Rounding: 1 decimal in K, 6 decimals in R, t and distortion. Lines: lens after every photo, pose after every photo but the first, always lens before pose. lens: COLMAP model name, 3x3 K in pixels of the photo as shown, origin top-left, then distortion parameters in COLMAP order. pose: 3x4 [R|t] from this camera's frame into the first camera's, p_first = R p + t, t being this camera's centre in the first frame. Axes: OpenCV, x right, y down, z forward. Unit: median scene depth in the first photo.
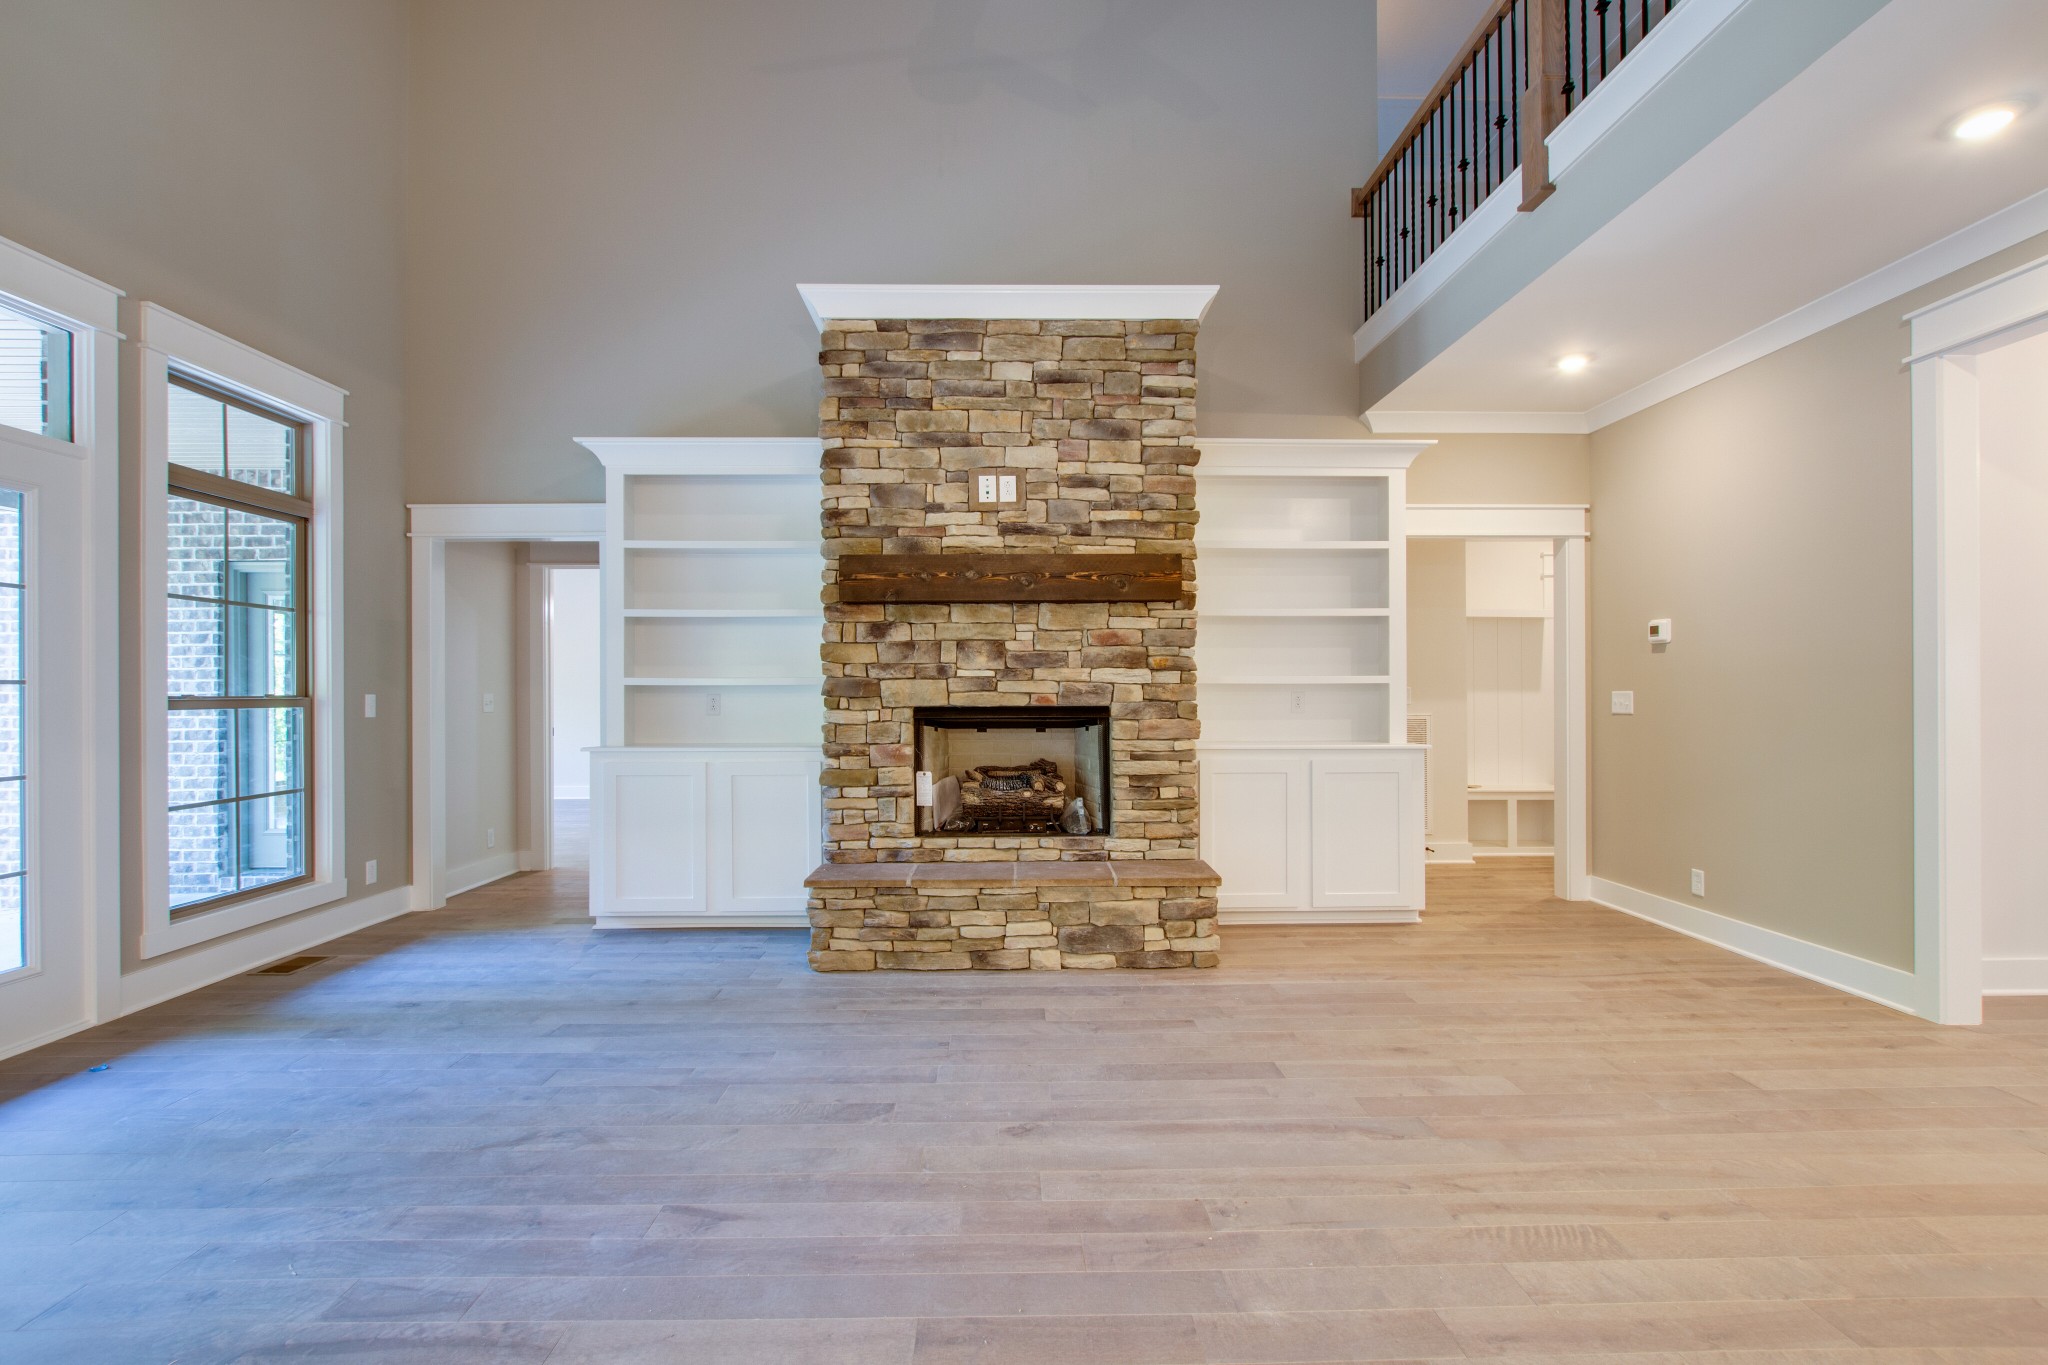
lens RADIAL K [[934.7, 0, 1020.9], [0, 934.7, 693.7], [0, 0, 1]] dist [-0.008567, 0.001663]
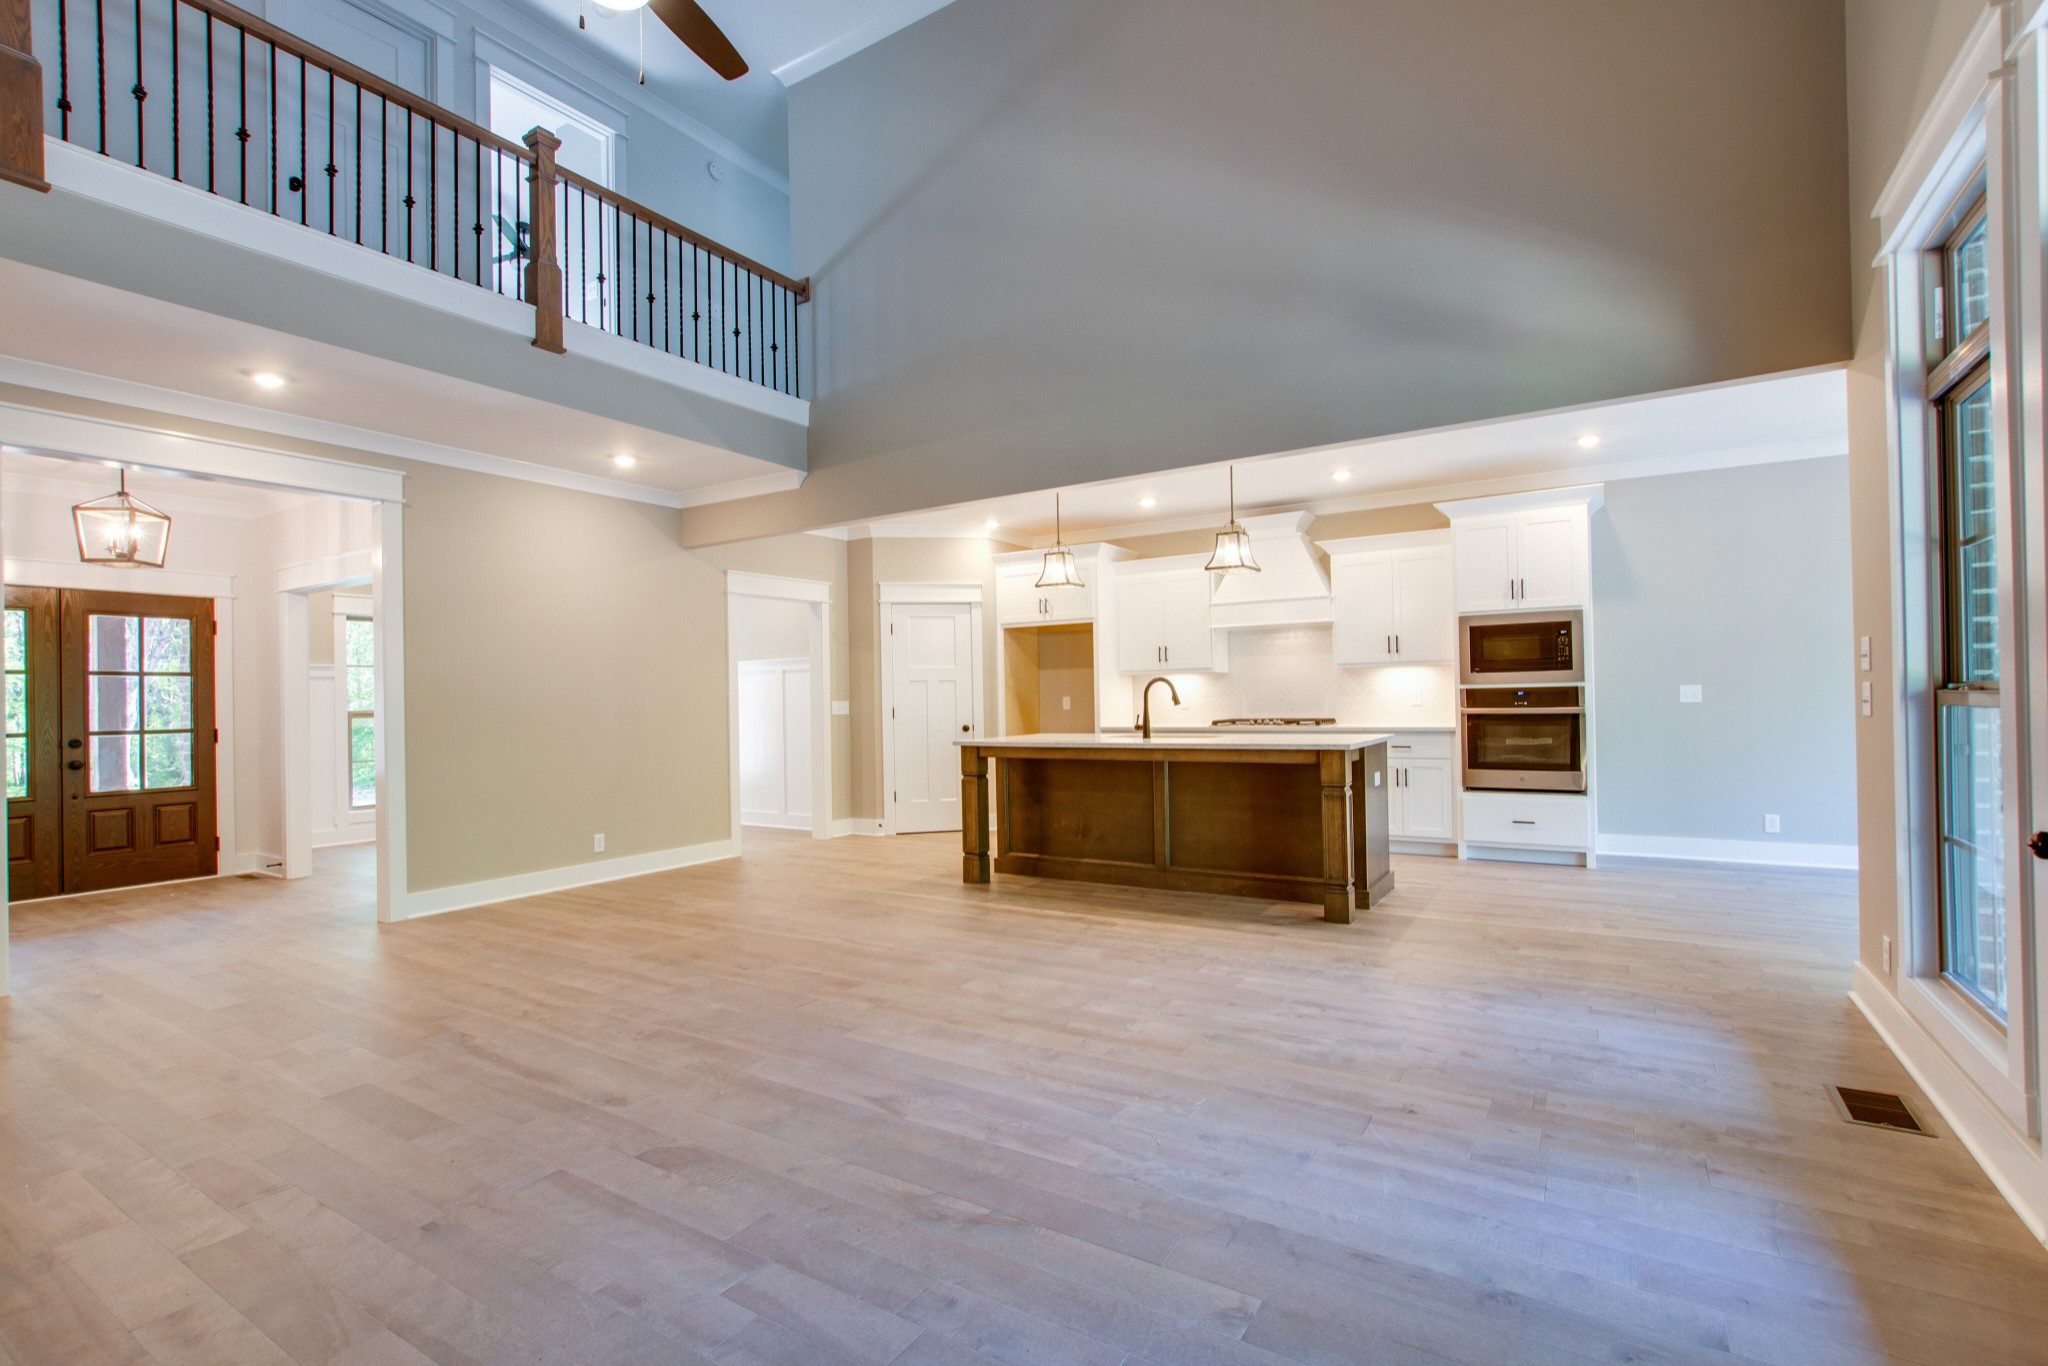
lens RADIAL K [[934.7, 0, 1018.2], [0, 934.7, 691.6], [0, 0, 1]] dist [-0.008567, 0.001663]
pose [[-0.829502, 0.023722, 0.558000, -0.655090], [0.022327, 0.999707, -0.009310, 0.000183], [-0.558058, 0.004736, -0.829789, 1.047340]]
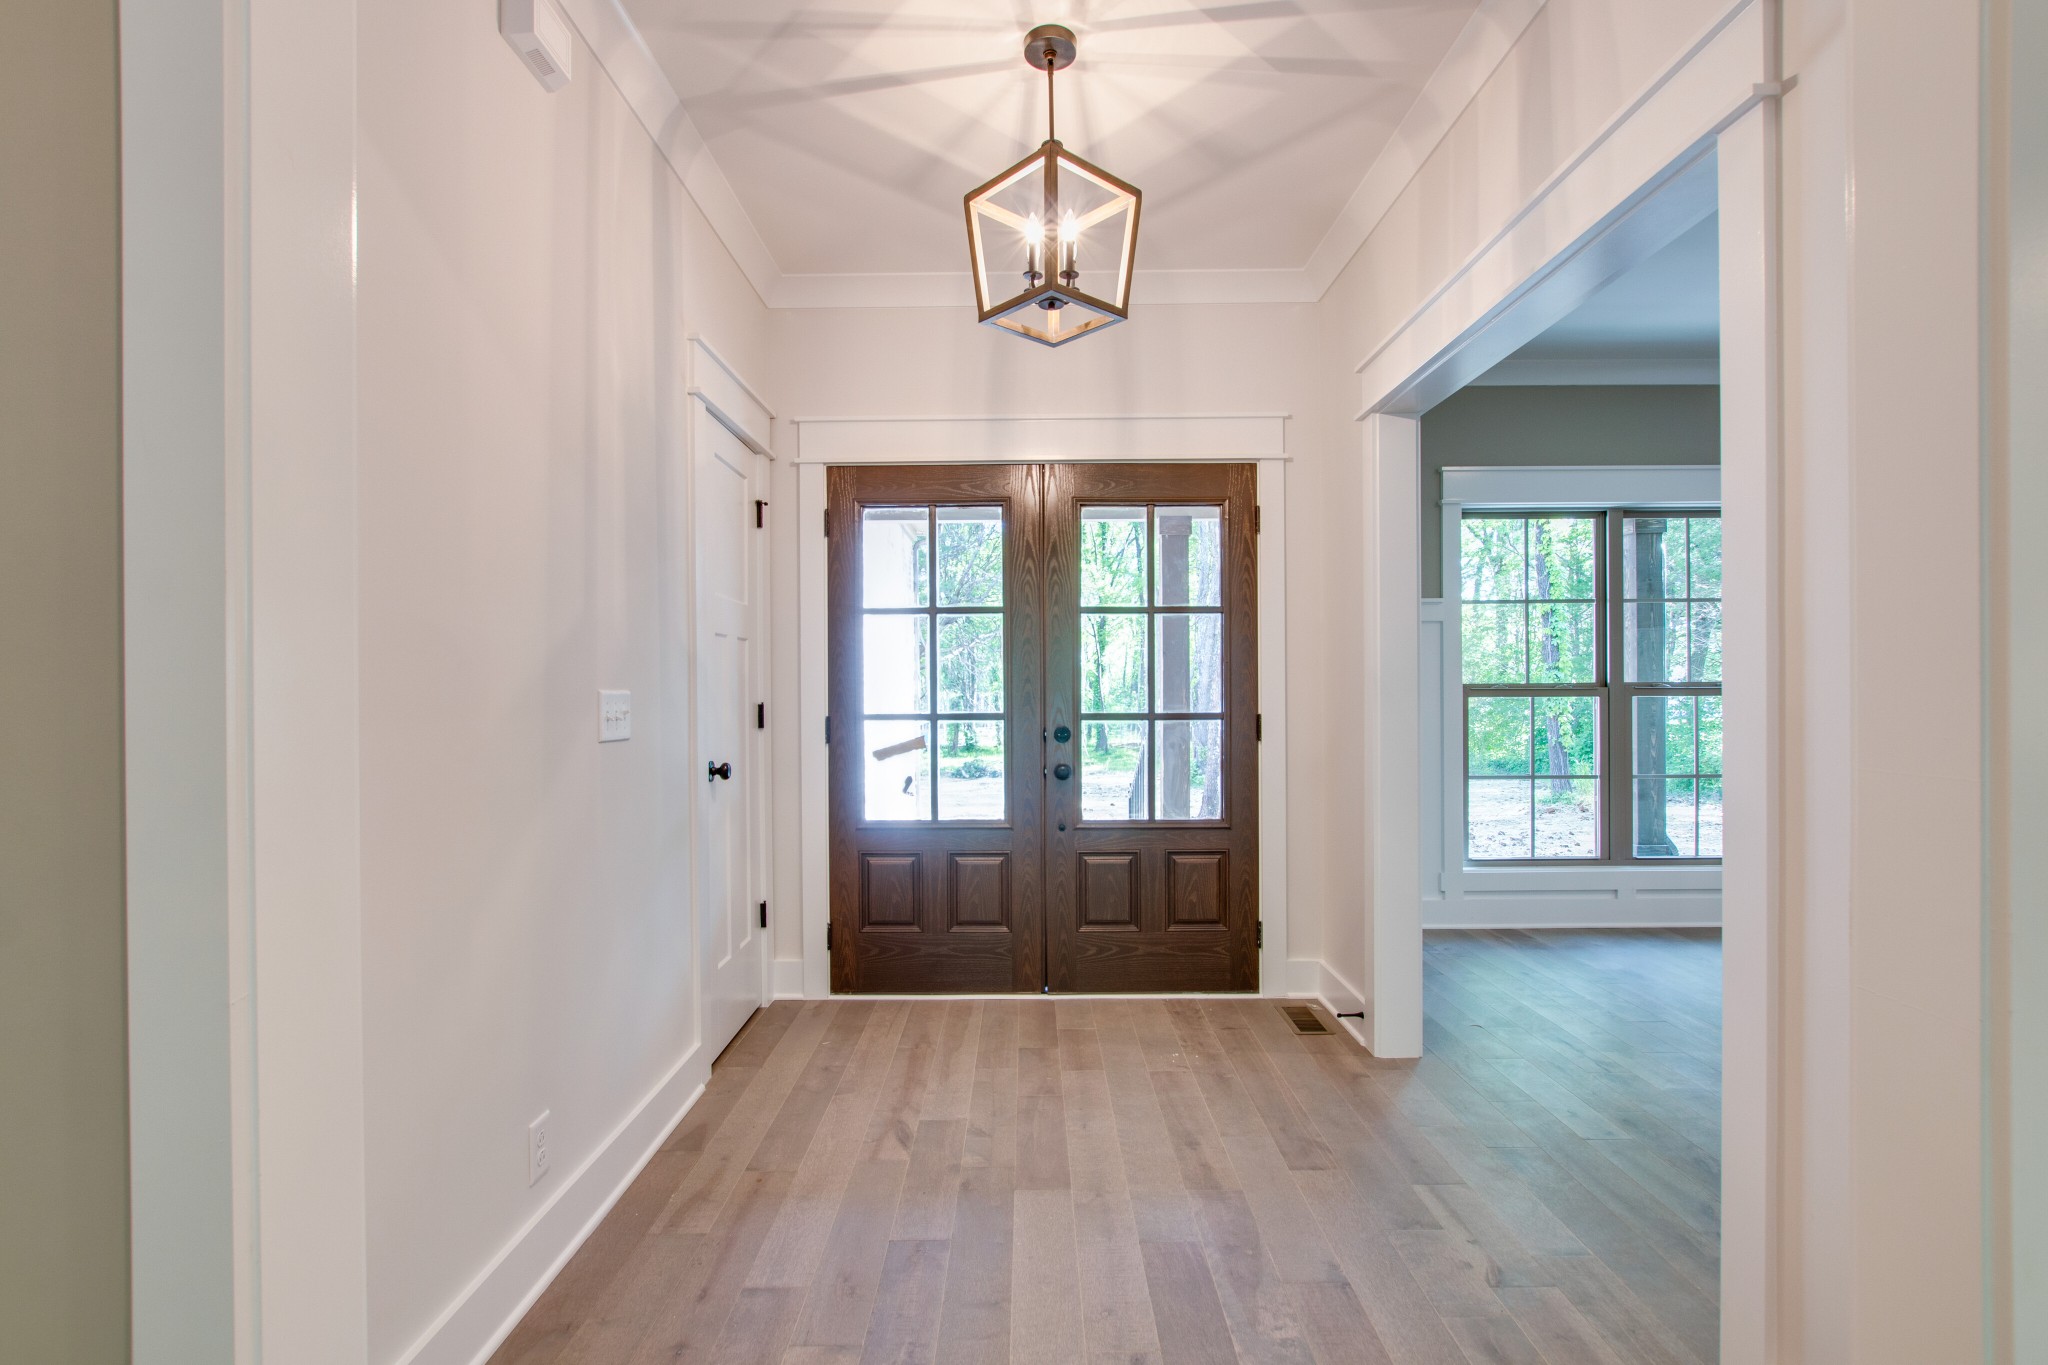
lens RADIAL K [[934.7, 0, 1016.9], [0, 934.7, 693.9], [0, 0, 1]] dist [-0.008567, 0.001663]
pose [[0.032971, -0.003904, 0.999449, 0.640046], [0.006570, 0.999972, 0.003689, -0.004878], [-0.999435, 0.006445, 0.032996, 0.649121]]
